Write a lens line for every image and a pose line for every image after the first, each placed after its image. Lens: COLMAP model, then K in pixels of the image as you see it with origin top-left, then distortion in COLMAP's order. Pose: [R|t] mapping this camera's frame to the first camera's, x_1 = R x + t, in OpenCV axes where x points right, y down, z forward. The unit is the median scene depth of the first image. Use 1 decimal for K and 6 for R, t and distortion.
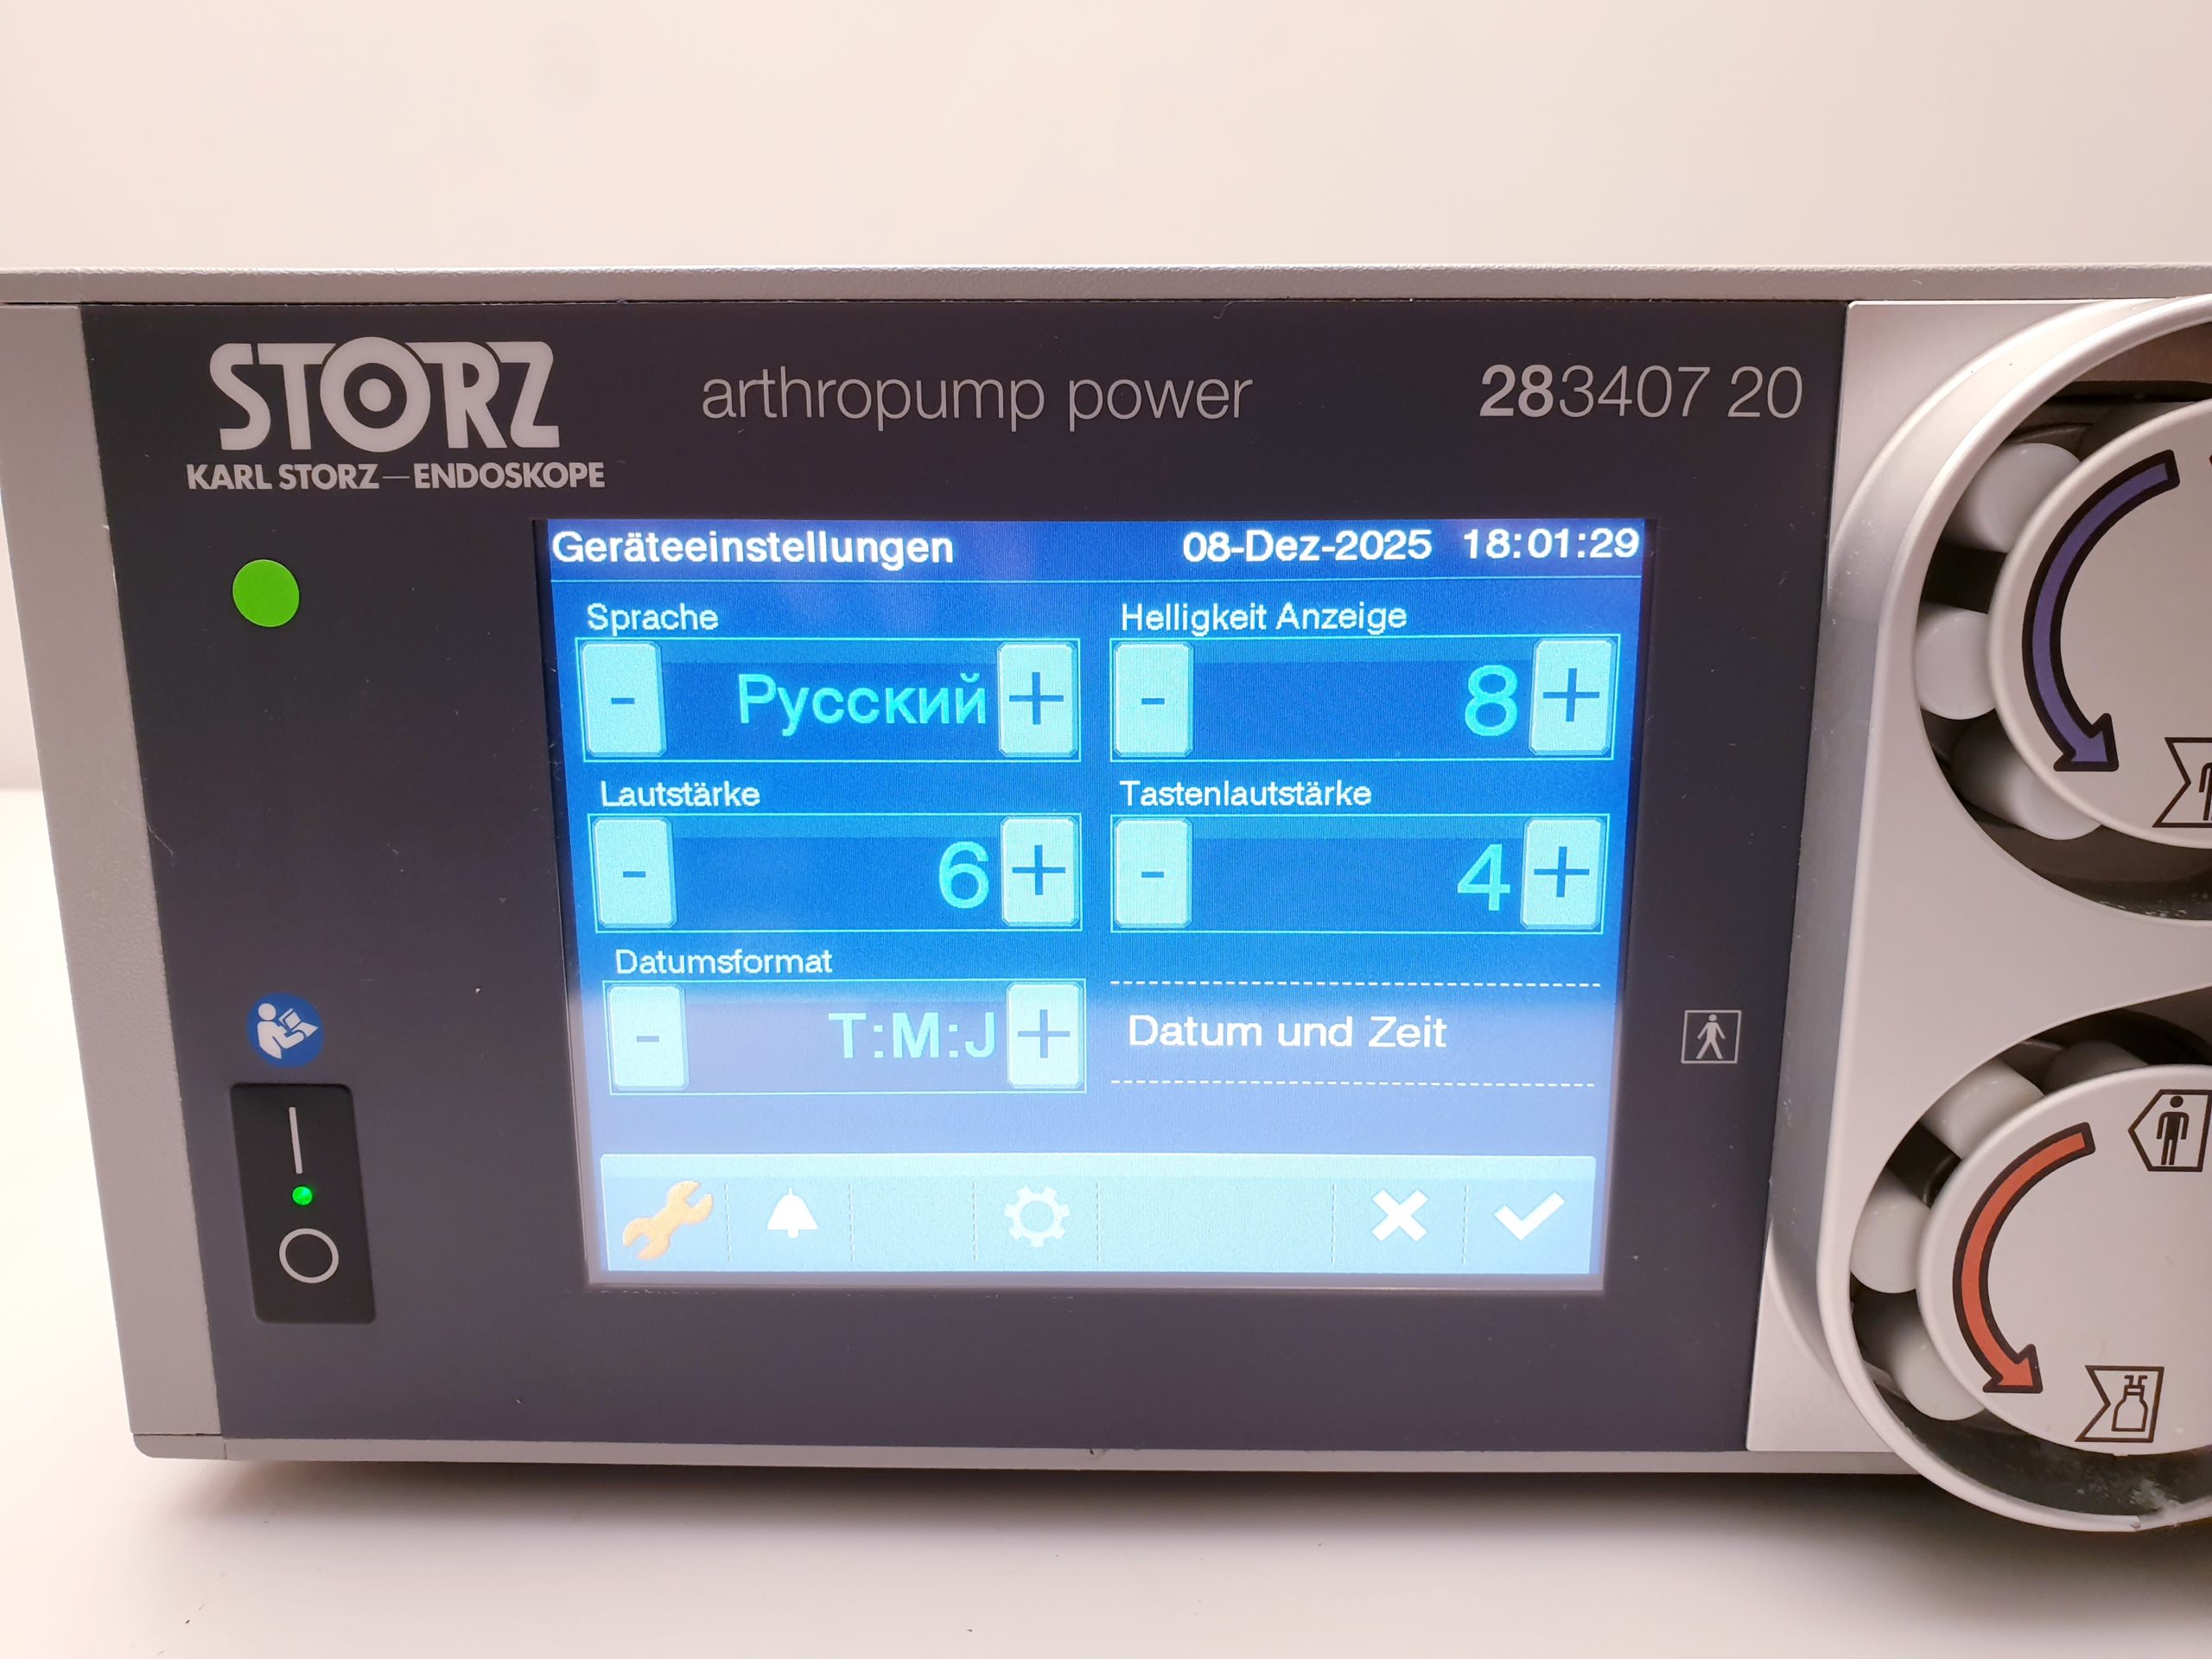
lens RADIAL K [[1684.7, 0, 1093.0], [0, 1684.7, 820.8], [0, 0, 1]] dist [-0.039952, 0.042182]
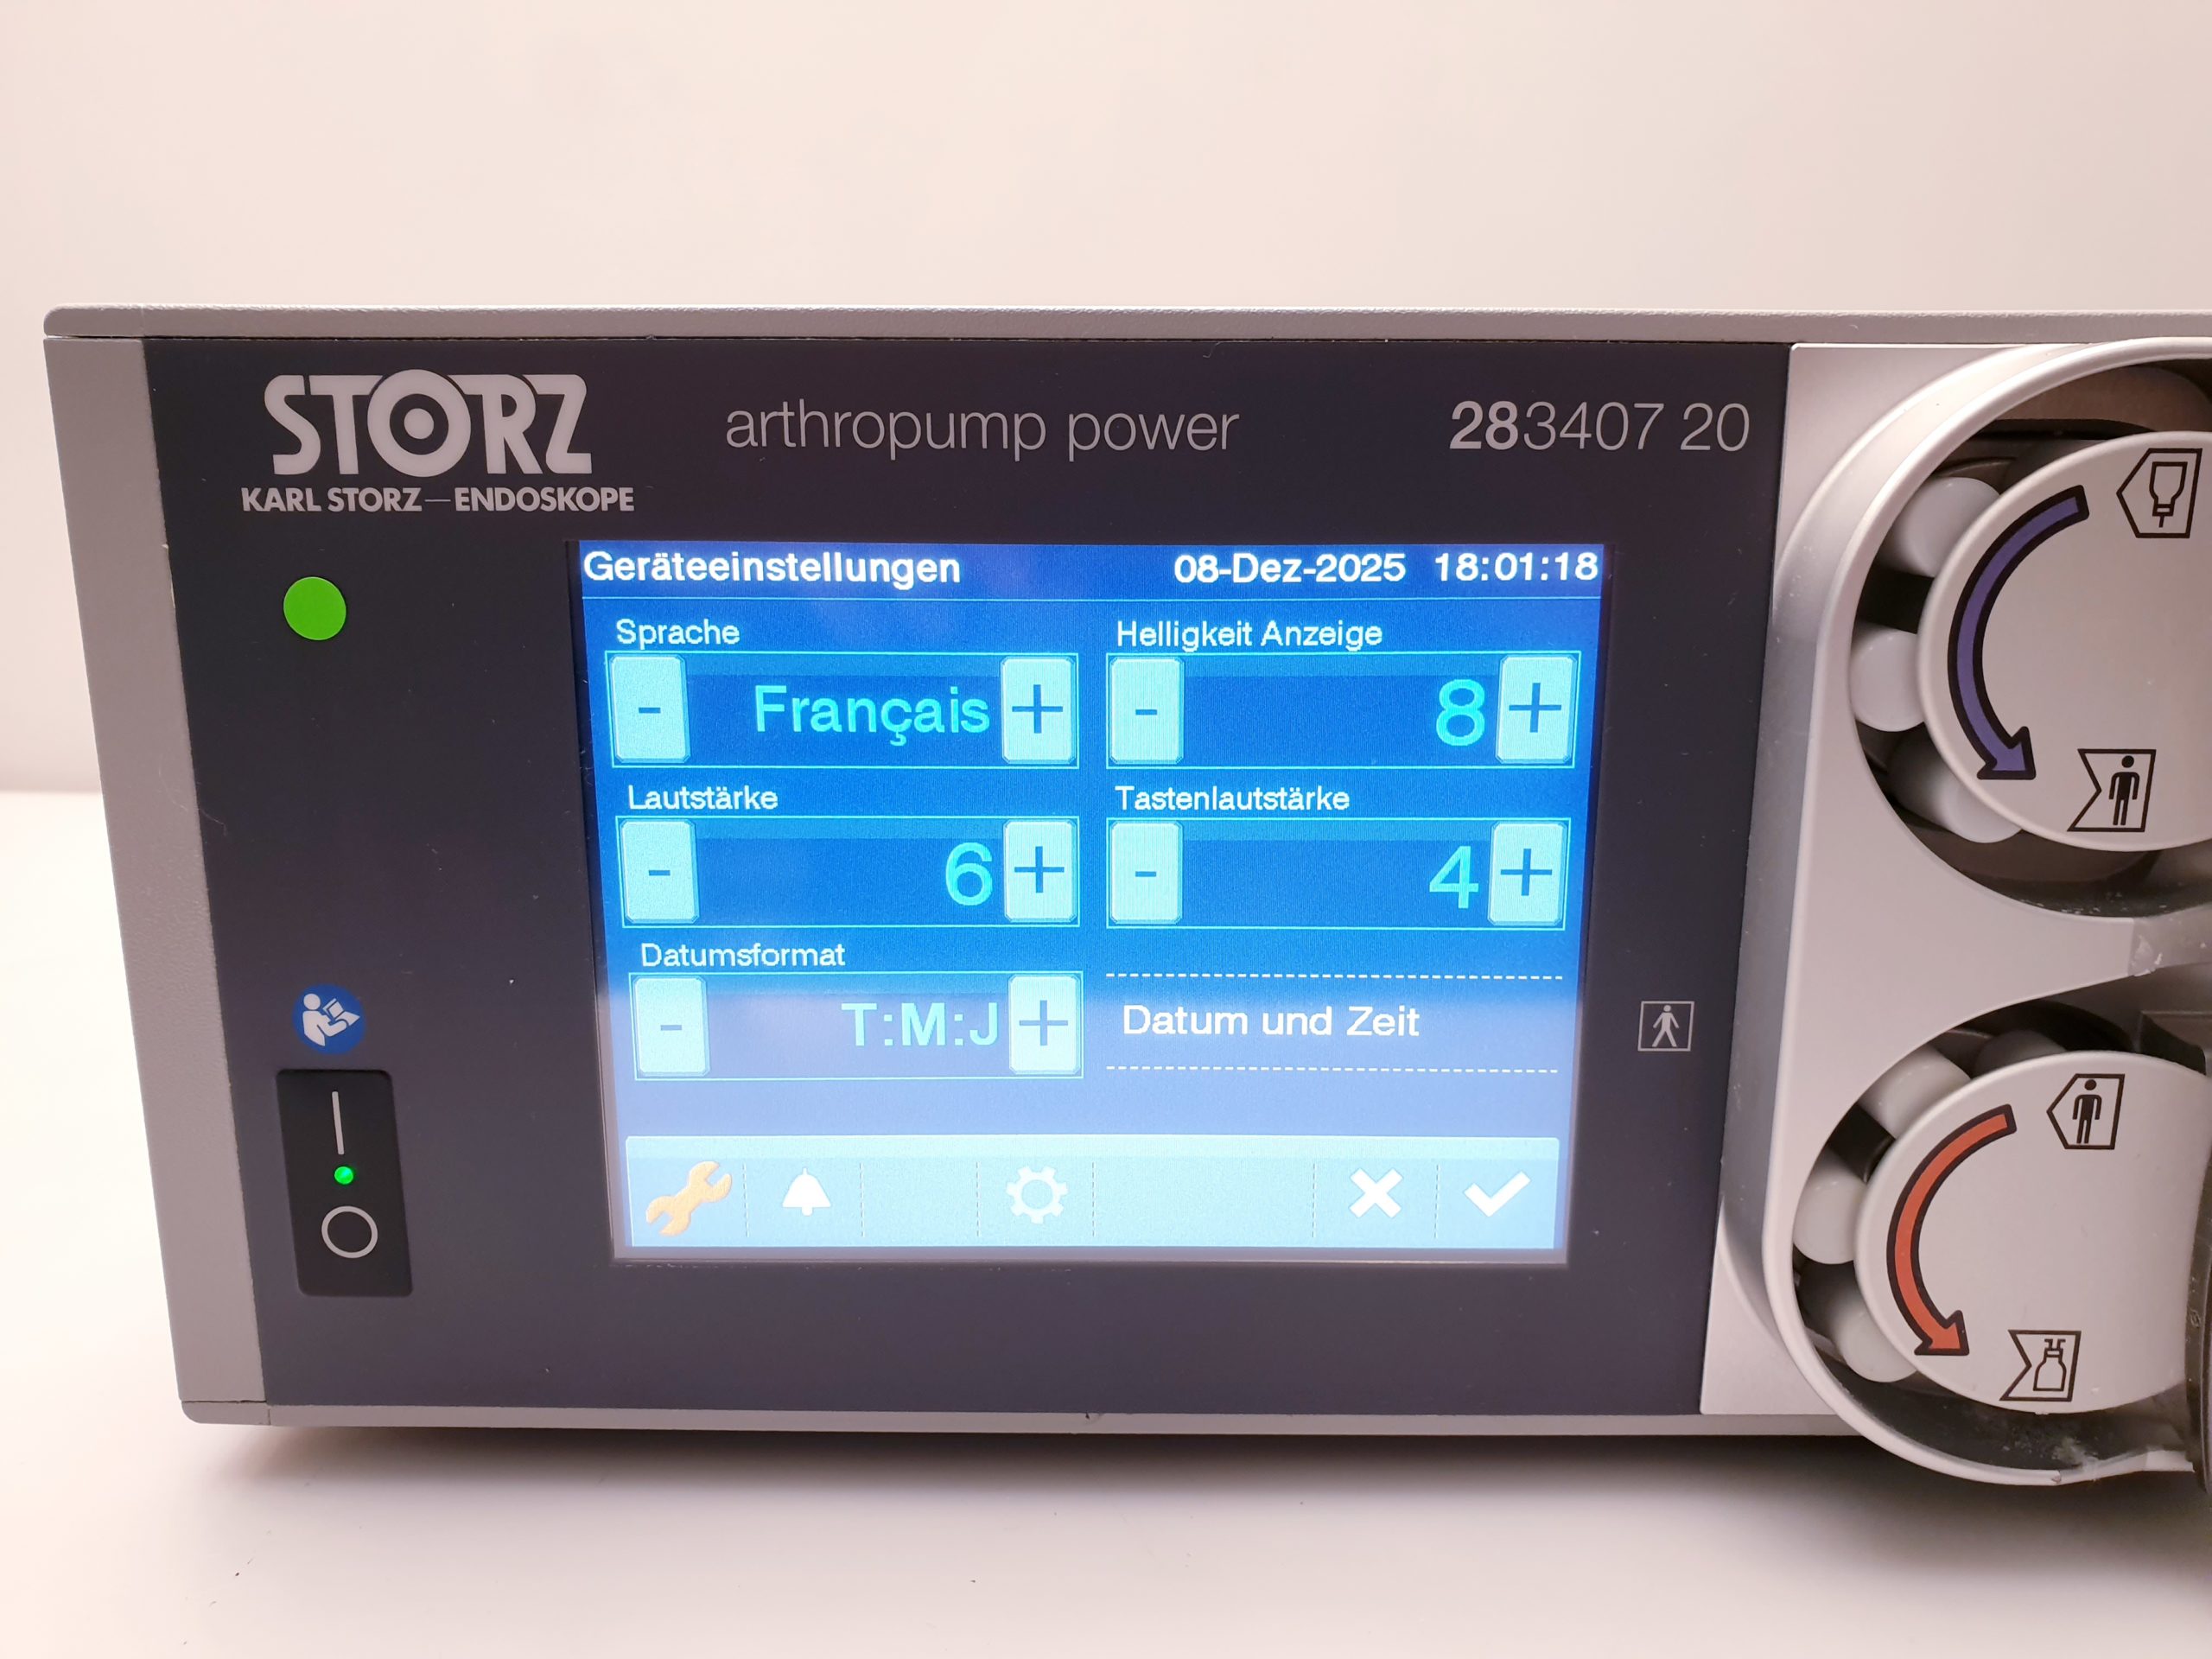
lens RADIAL K [[1694.7, 0, 1103.7], [0, 1694.7, 827.7], [0, 0, 1]] dist [-0.021918, 0.012947]
pose [[0.999942, 0.001925, 0.010558, -0.002690], [-0.001953, 0.999994, 0.002681, -0.000289], [-0.010553, -0.002702, 0.999941, -0.081622]]
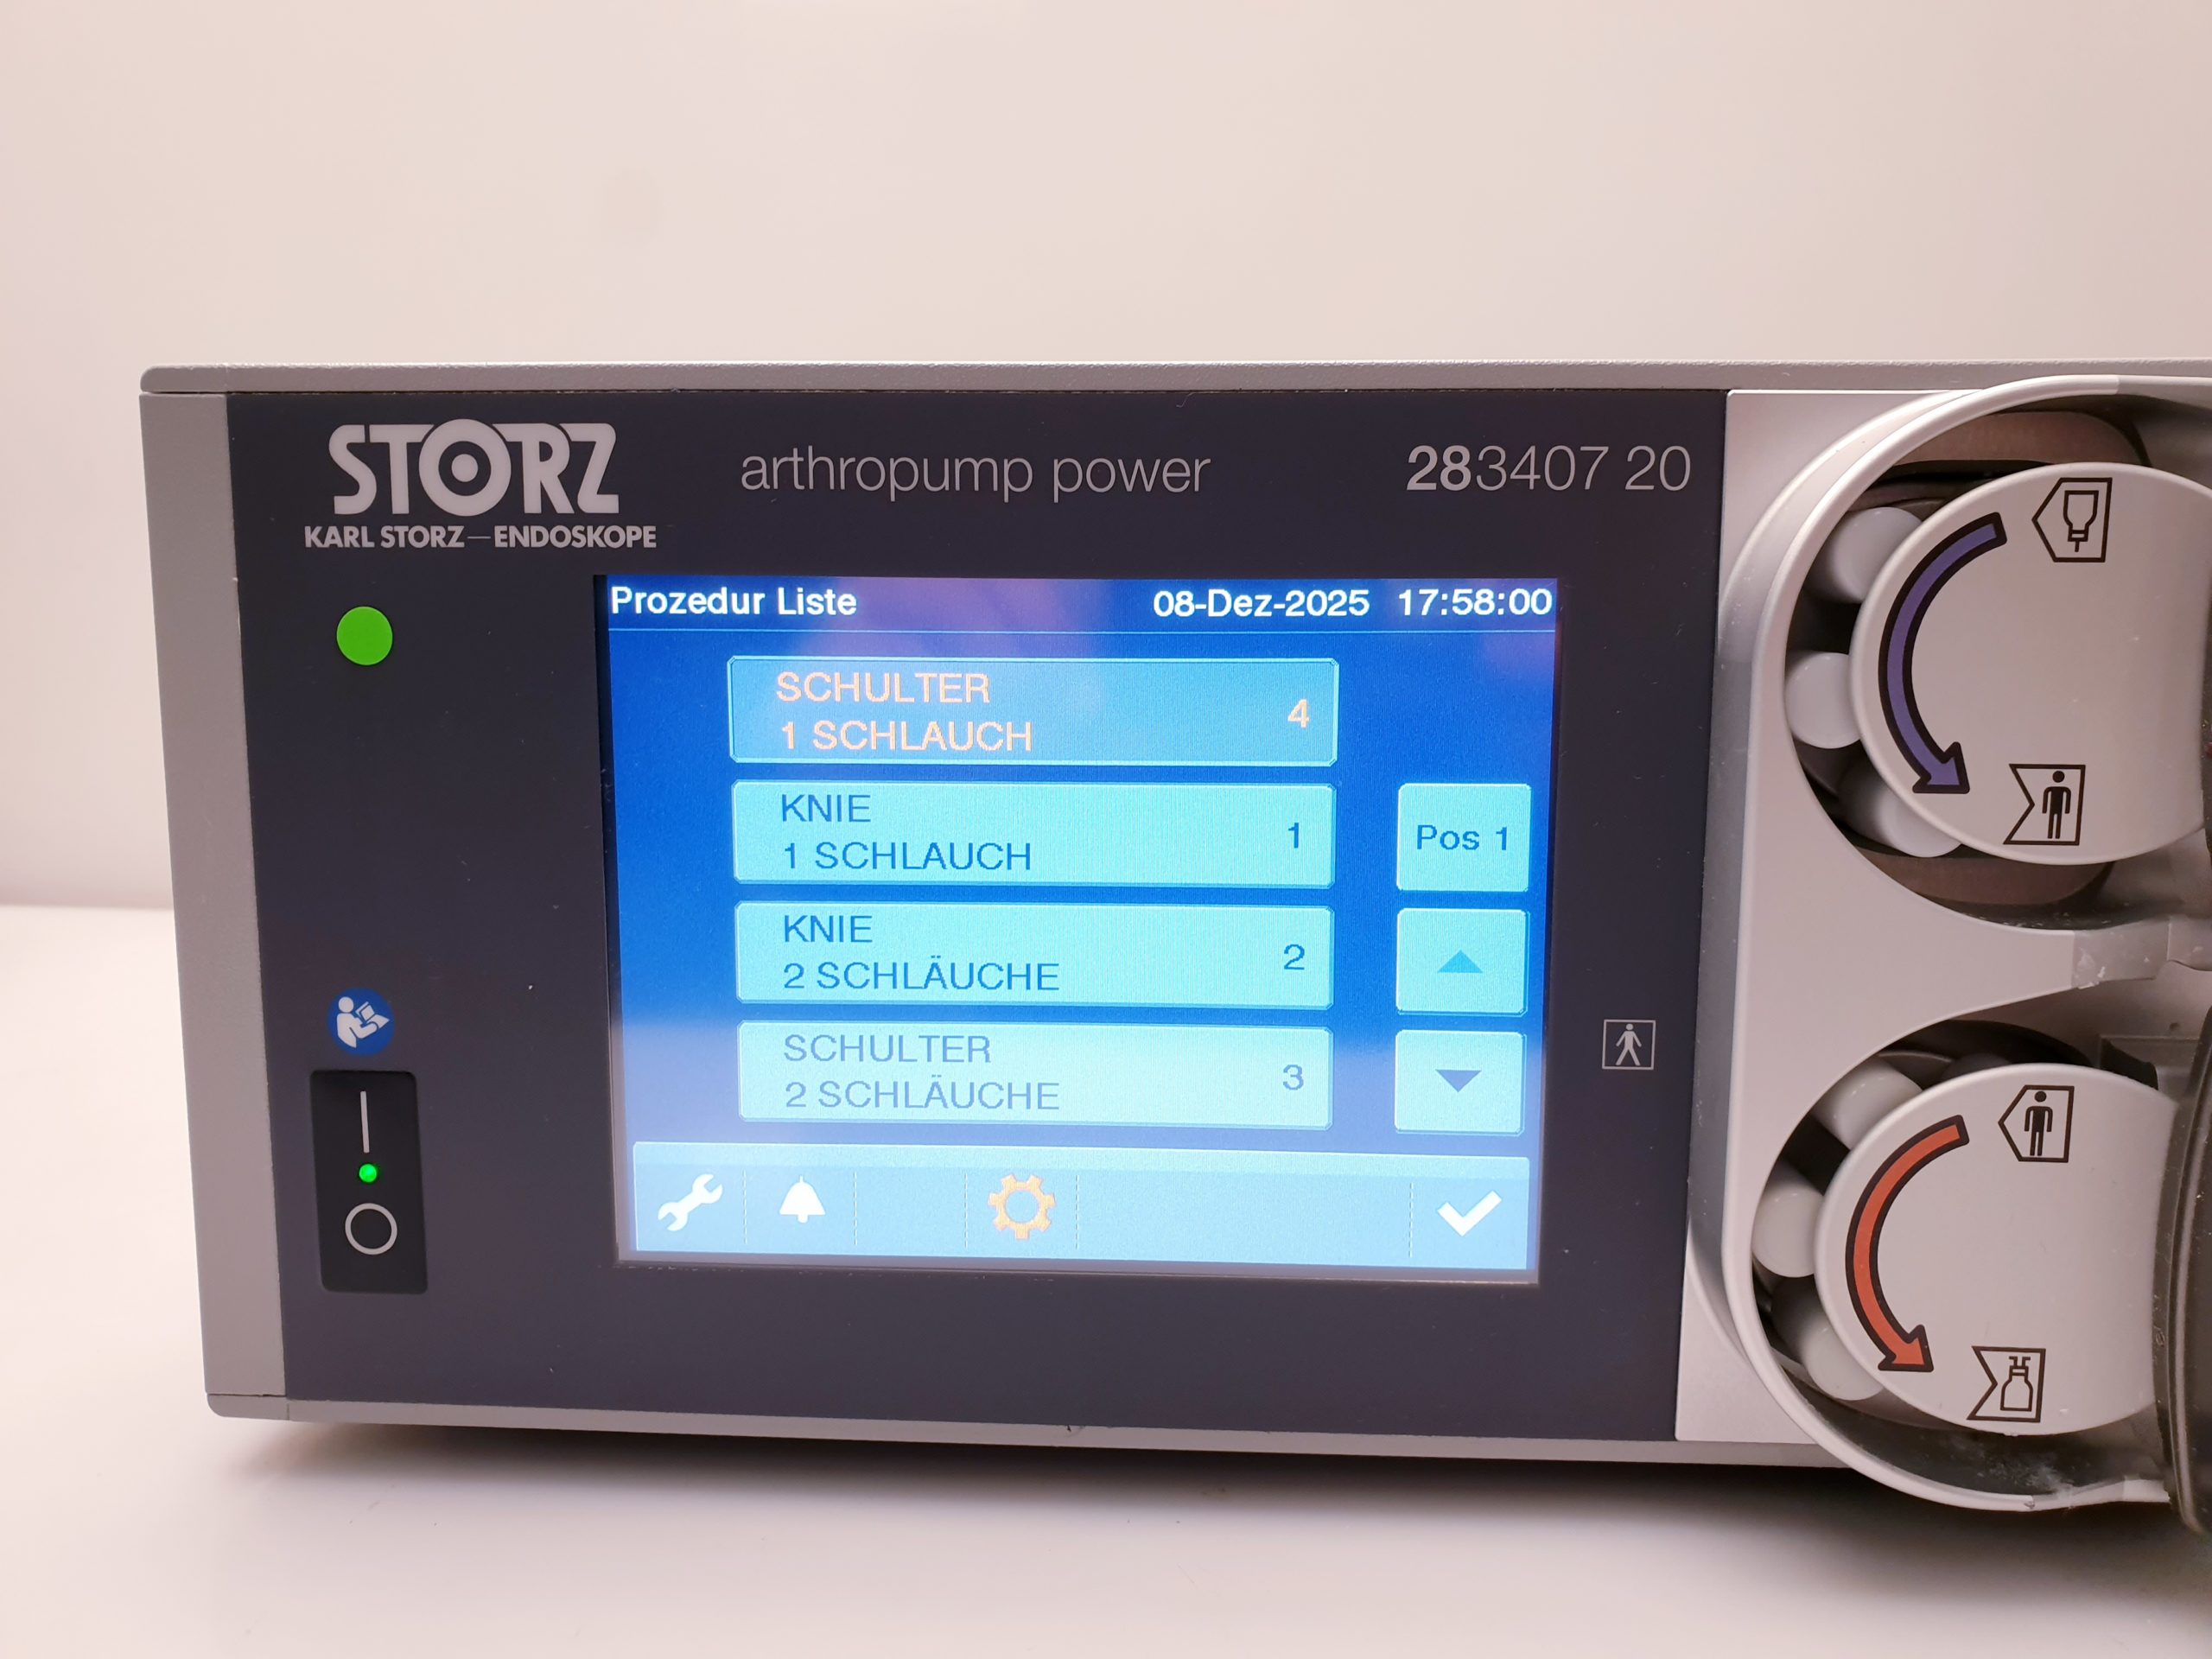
lens RADIAL K [[1694.7, 0, 1103.7], [0, 1694.7, 827.7], [0, 0, 1]] dist [-0.021918, 0.012947]
pose [[0.999346, 0.010925, -0.034485, 0.062184], [-0.013910, 0.996063, -0.087552, 0.093174], [0.033393, 0.087974, 0.995563, -0.142824]]
